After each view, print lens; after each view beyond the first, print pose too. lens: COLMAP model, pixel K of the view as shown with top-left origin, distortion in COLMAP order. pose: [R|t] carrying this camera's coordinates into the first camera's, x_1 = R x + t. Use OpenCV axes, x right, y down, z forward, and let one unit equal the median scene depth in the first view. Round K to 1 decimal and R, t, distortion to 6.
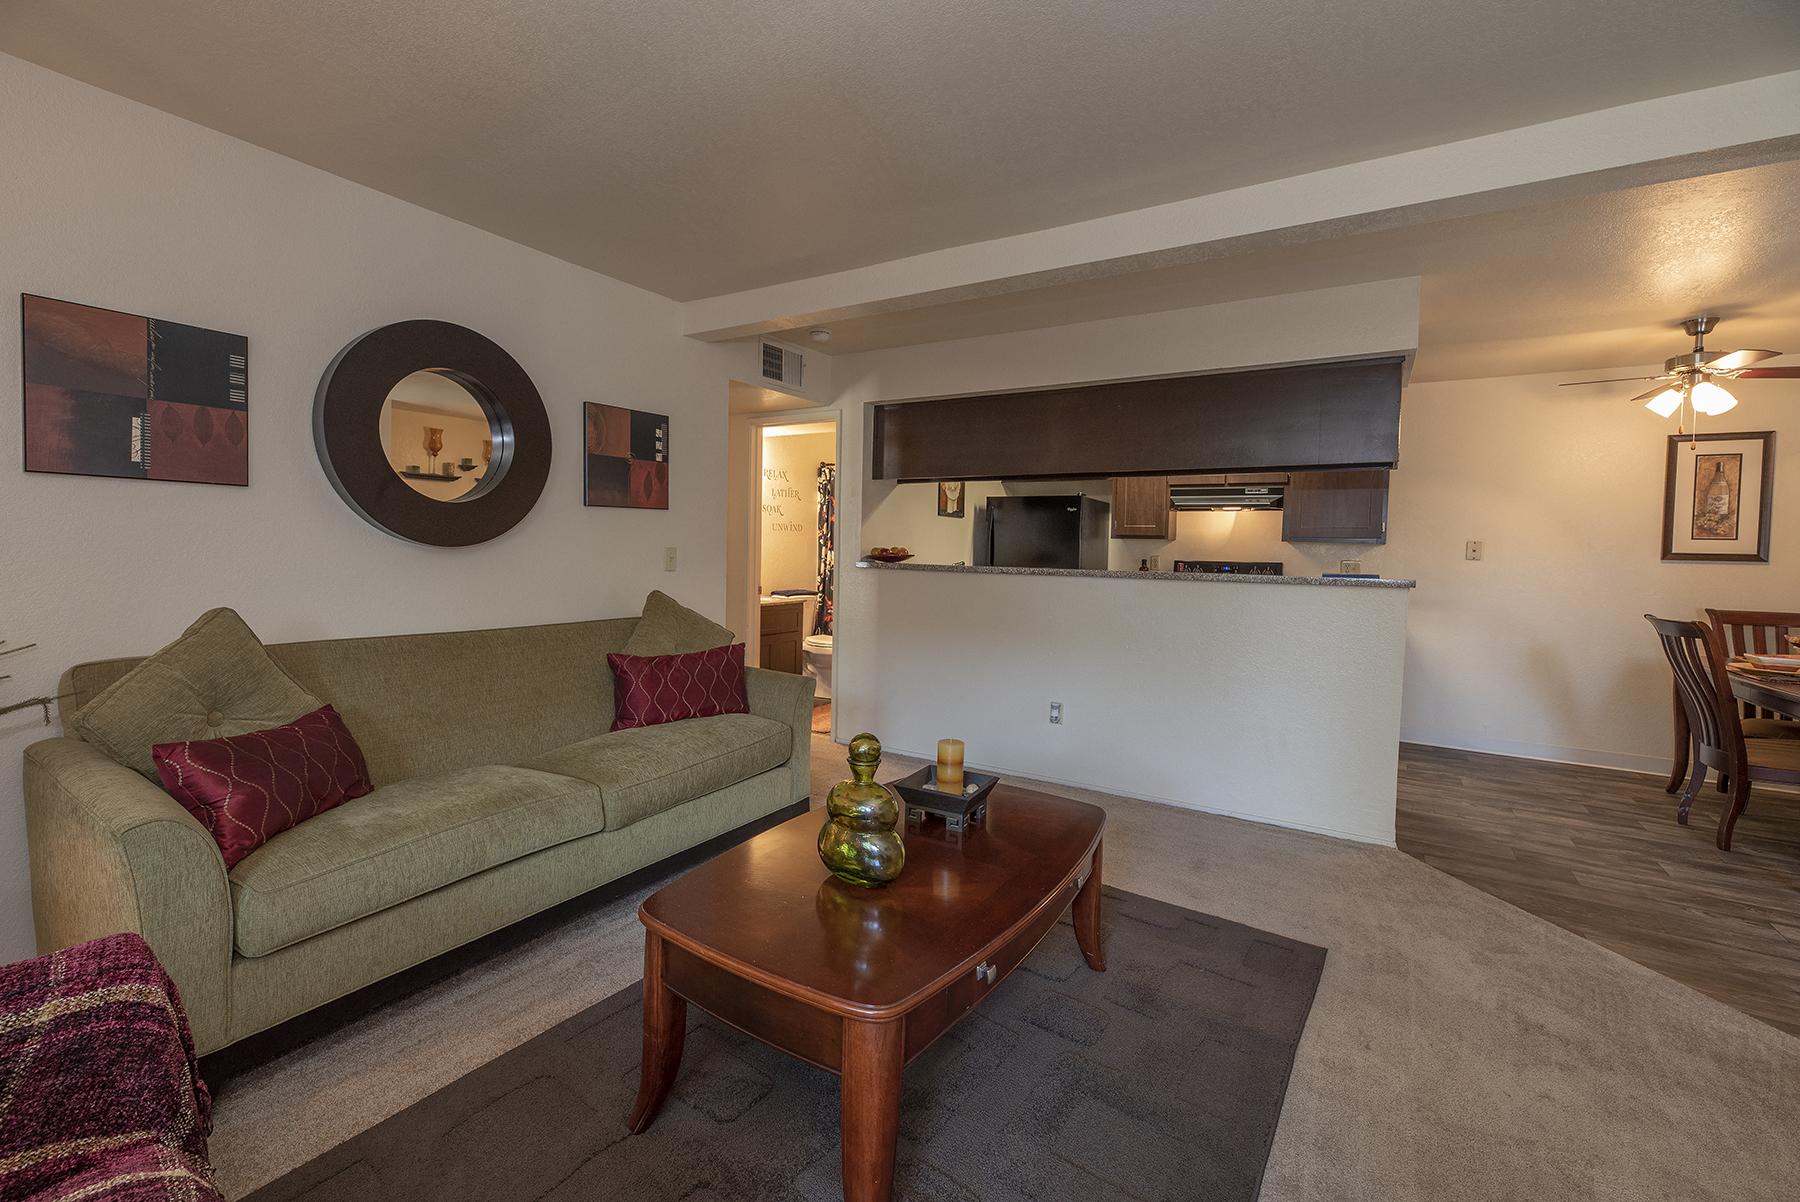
lens RADIAL K [[765.9, 0, 878.5], [0, 765.9, 572.1], [0, 0, 1]] dist [0.003129, 0.000582]
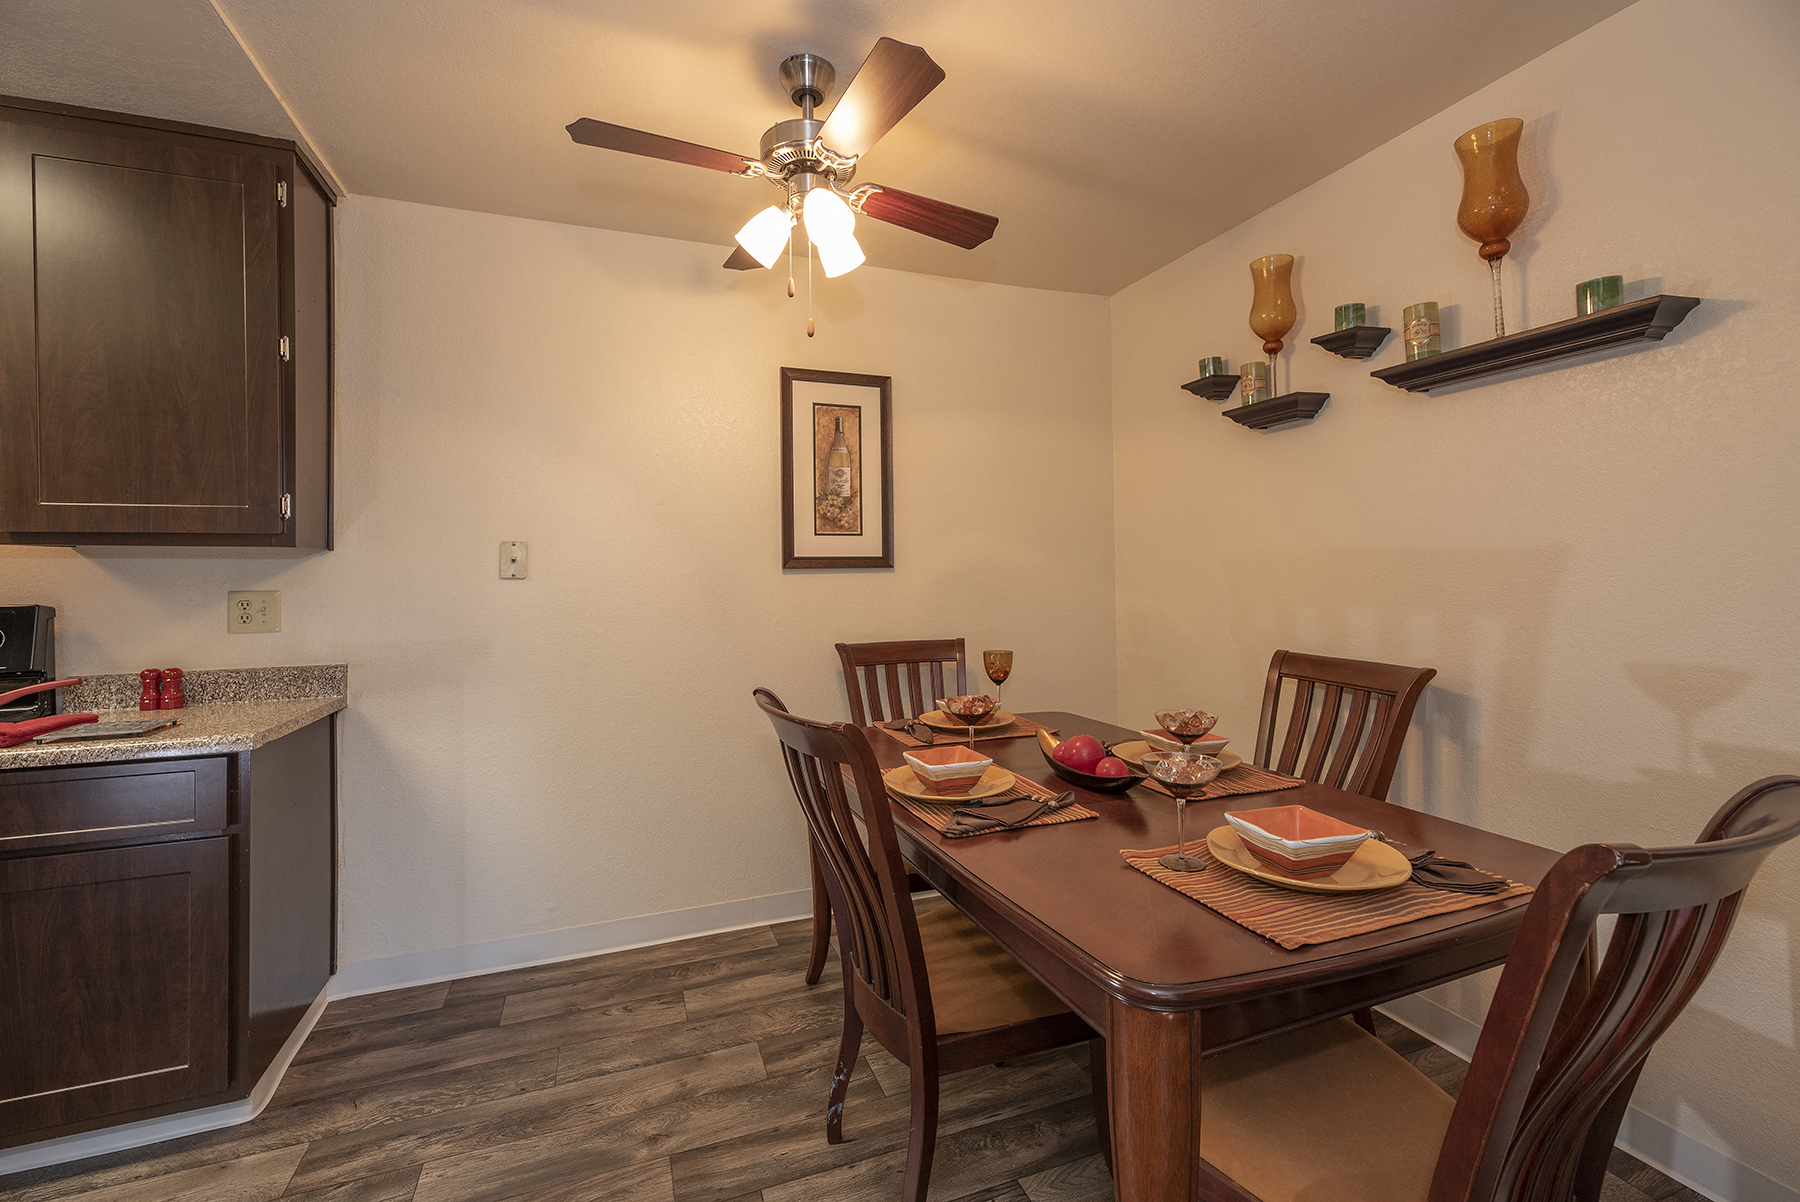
lens RADIAL K [[765.9, 0, 891.1], [0, 765.9, 566.9], [0, 0, 1]] dist [0.003129, 0.000582]
pose [[0.605339, -0.021980, 0.795664, 0.593780], [0.051159, 0.998626, -0.011335, -0.006086], [-0.794322, 0.047567, 0.605632, 0.570647]]
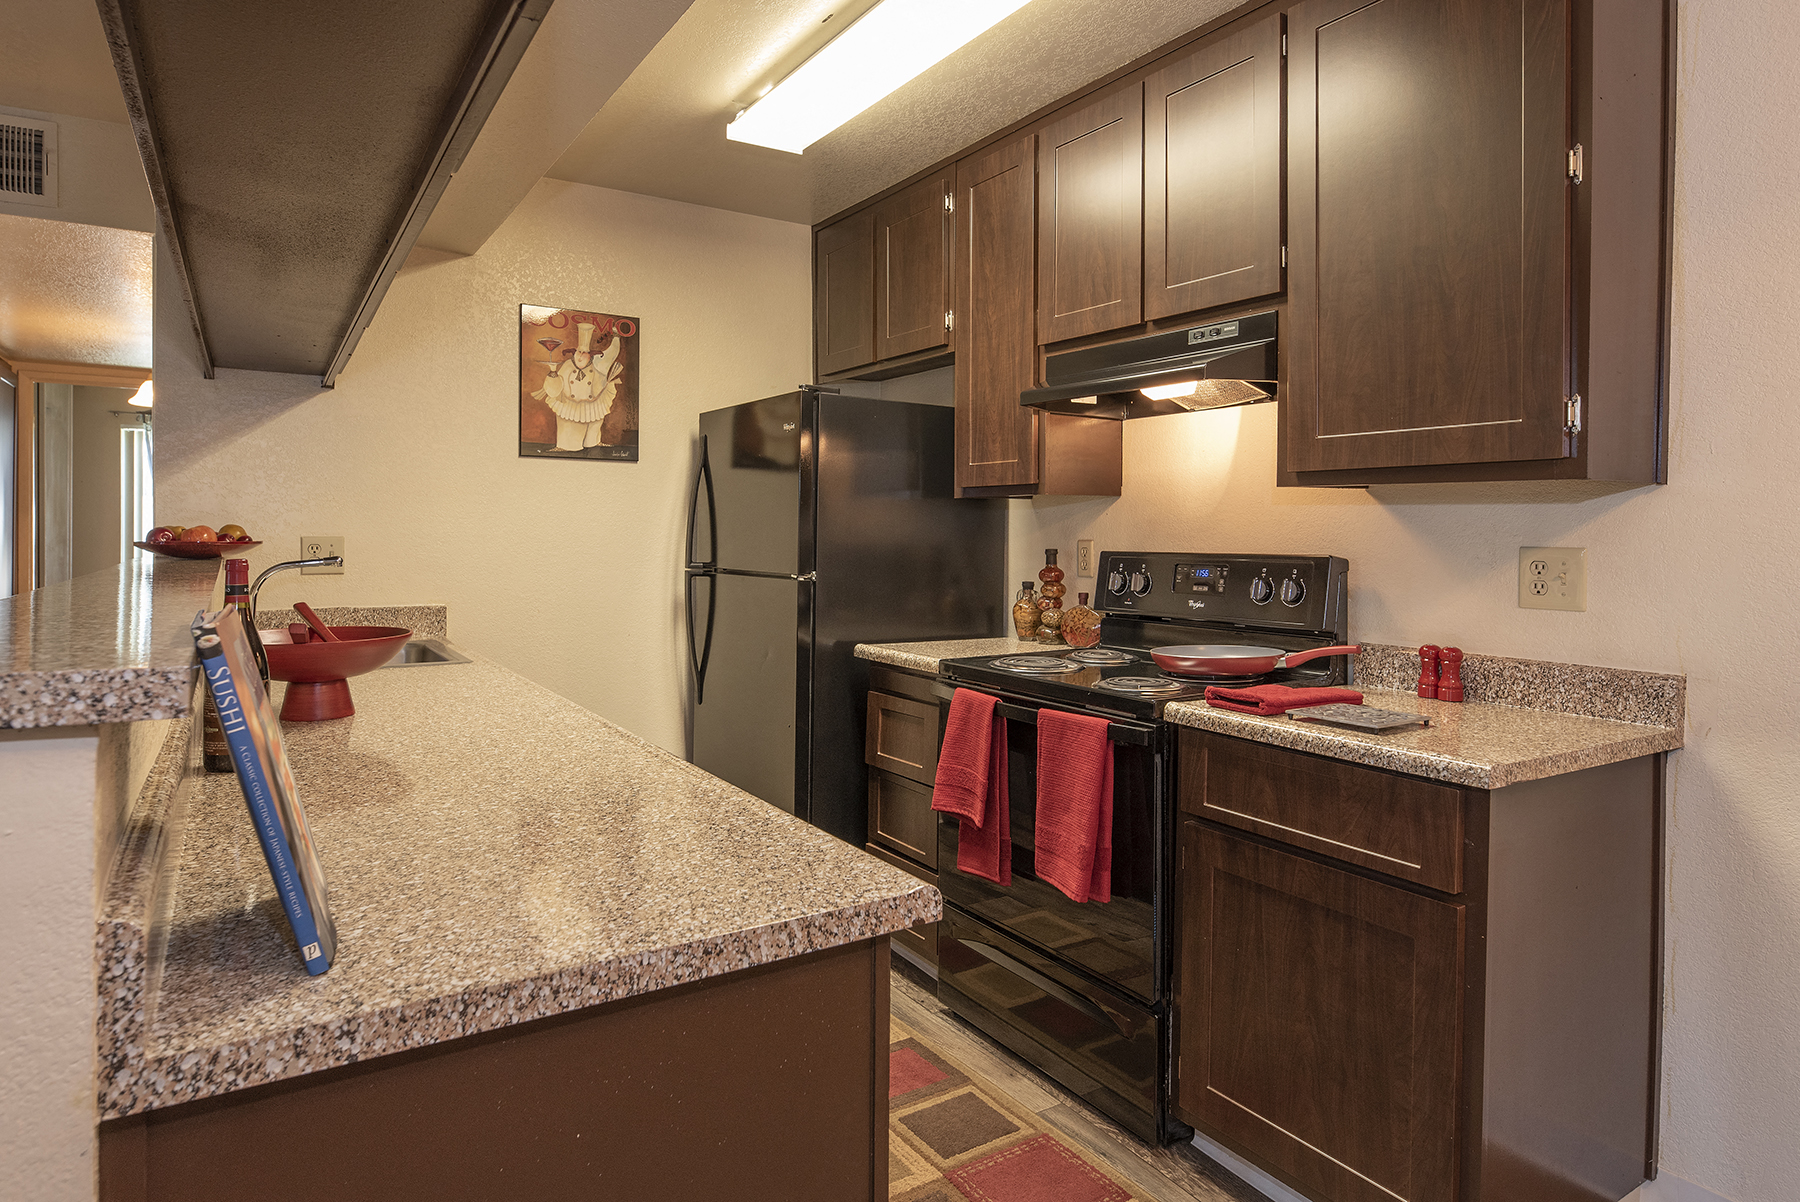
lens RADIAL K [[1031.9, 0, 884.4], [0, 1031.9, 539.3], [0, 0, 1]] dist [-0.008694, -0.000081]
pose [[0.899675, -0.011243, -0.436416, 0.663649], [-0.003350, 0.999461, -0.032652, -0.005319], [0.436548, 0.030838, 0.899152, 0.657537]]
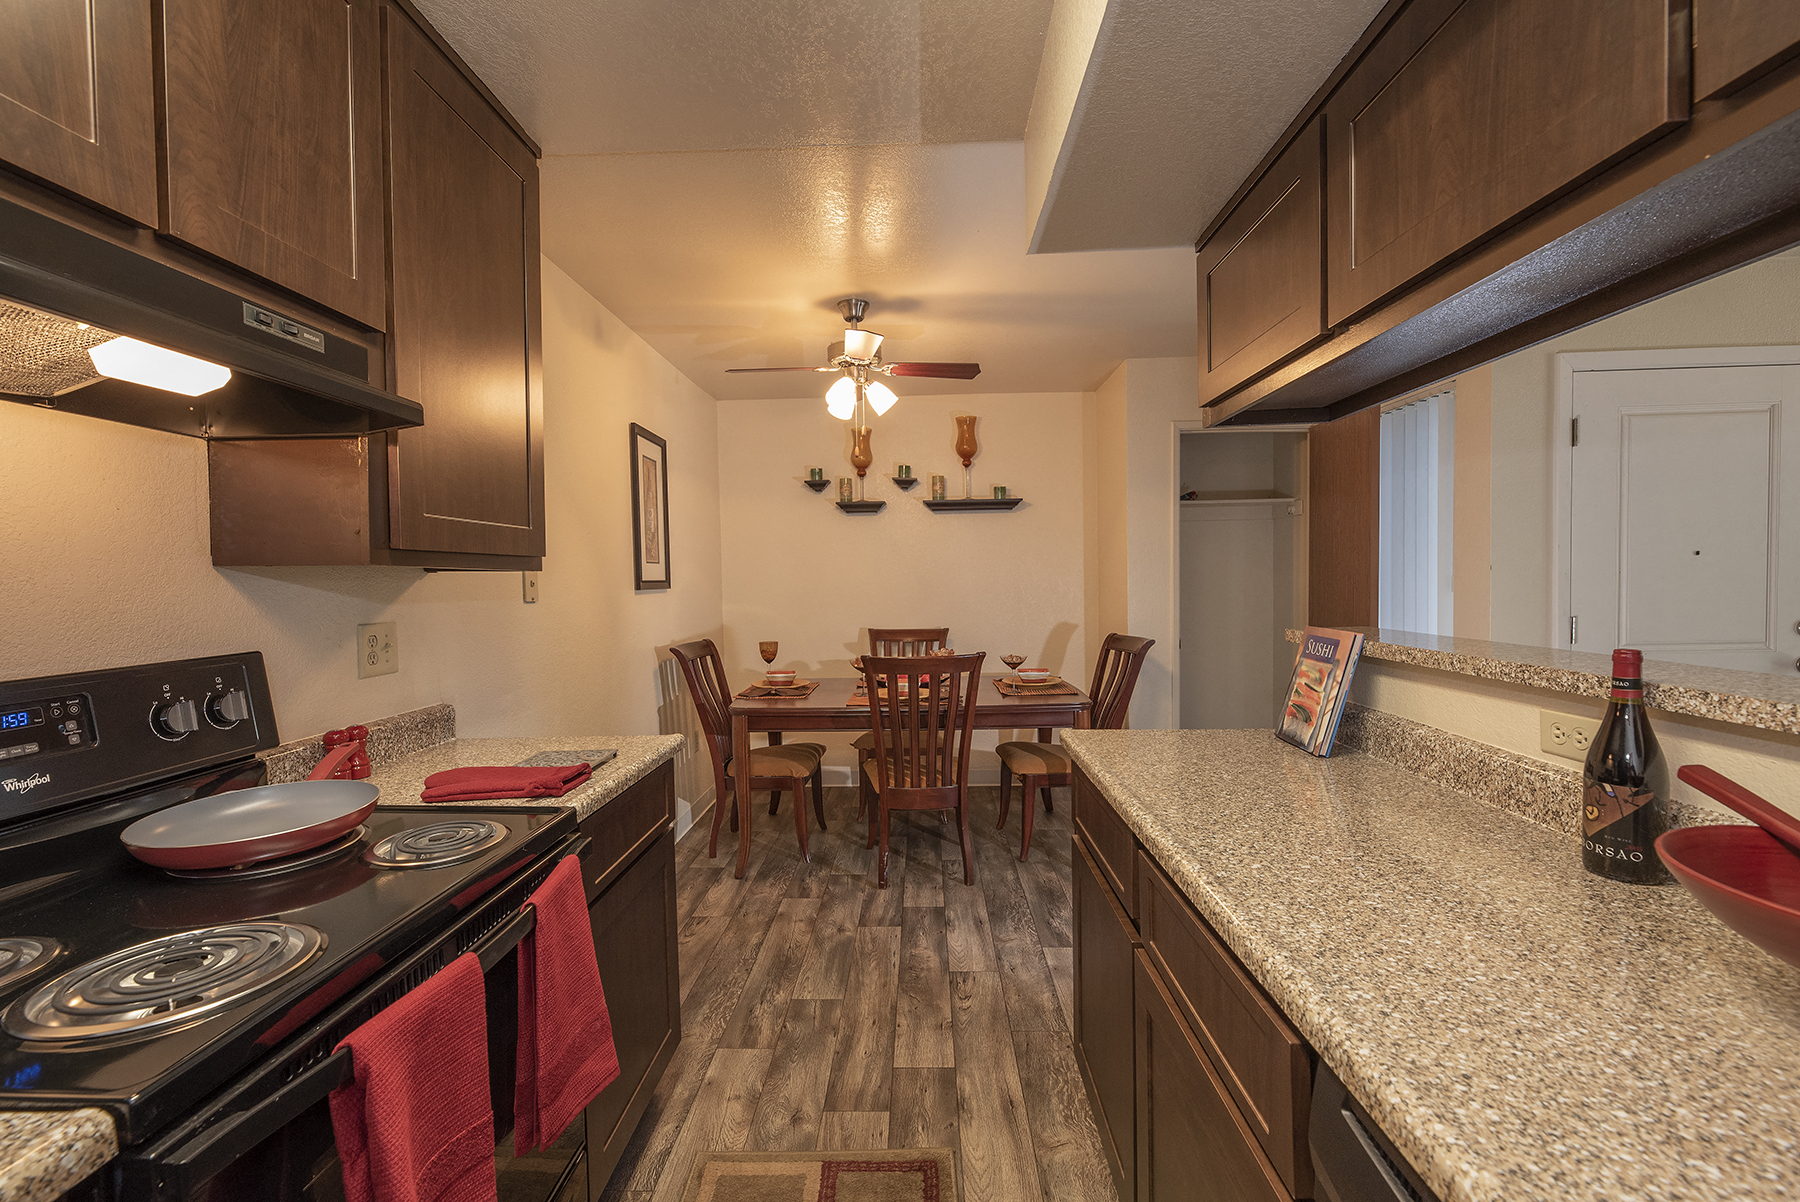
lens RADIAL K [[775.0, 0, 903.3], [0, 775.0, 598.2], [0, 0, 1]] dist [-0.000643, -0.000060]
pose [[-0.522439, -0.035652, 0.851931, 0.296962], [0.033784, 0.997475, 0.062460, -0.041181], [-0.852007, 0.061413, -0.519916, 1.104328]]
